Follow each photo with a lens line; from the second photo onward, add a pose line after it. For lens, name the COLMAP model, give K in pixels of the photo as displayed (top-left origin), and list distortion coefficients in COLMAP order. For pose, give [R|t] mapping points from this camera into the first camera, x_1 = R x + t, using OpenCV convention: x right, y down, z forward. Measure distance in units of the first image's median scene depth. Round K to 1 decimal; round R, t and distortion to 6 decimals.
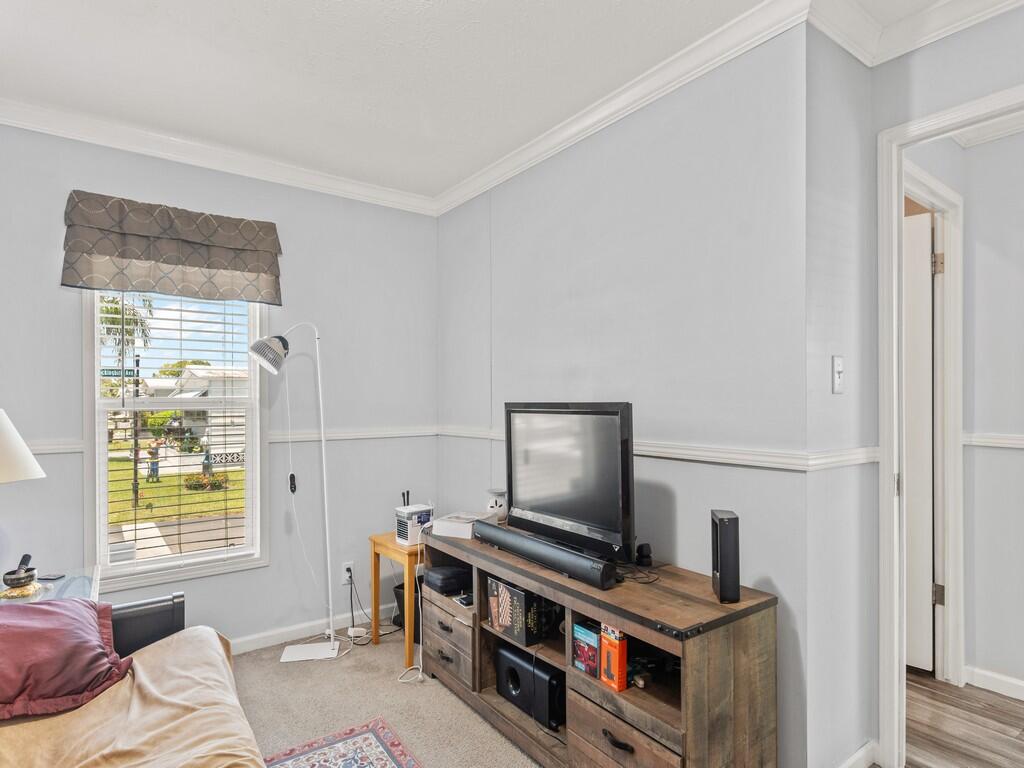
lens RADIAL K [[565.2, 0, 513.4], [0, 565.2, 401.5], [0, 0, 1]] dist [0.001113, -0.000131]
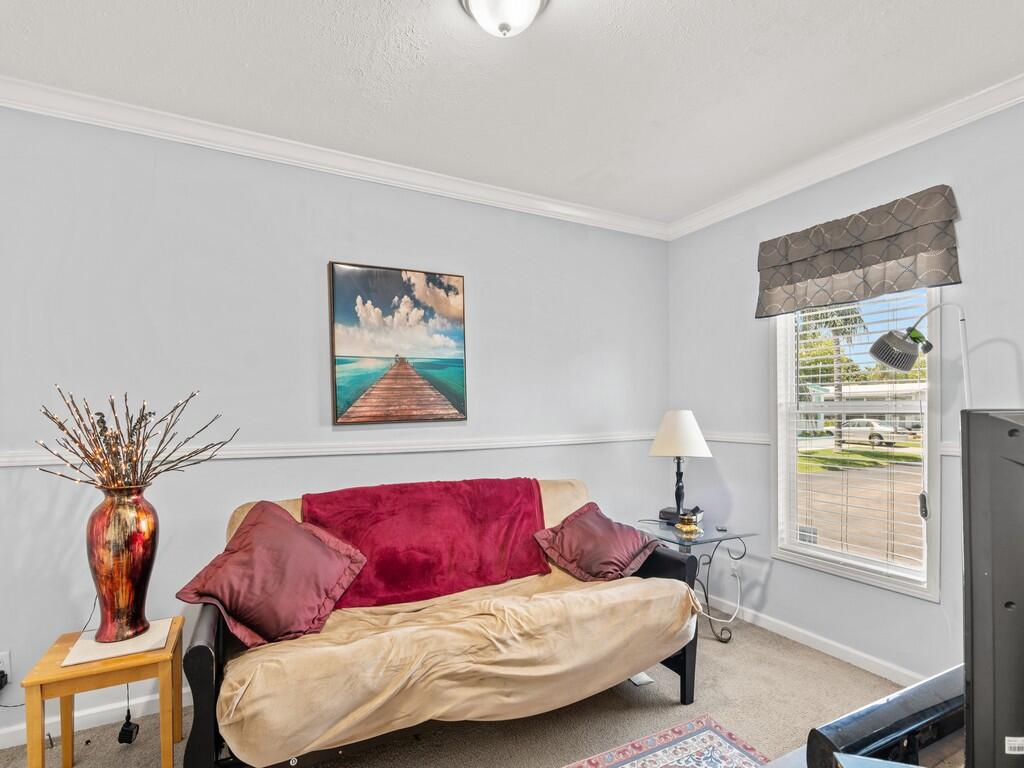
lens RADIAL K [[518.1, 0, 500.3], [0, 518.1, 401.8], [0, 0, 1]] dist [0.002463, 0.000525]
pose [[-0.161277, -0.003442, -0.986903, 0.457769], [0.002416, 0.999990, -0.003883, -0.002971], [0.986906, -0.003011, -0.161267, 0.543676]]
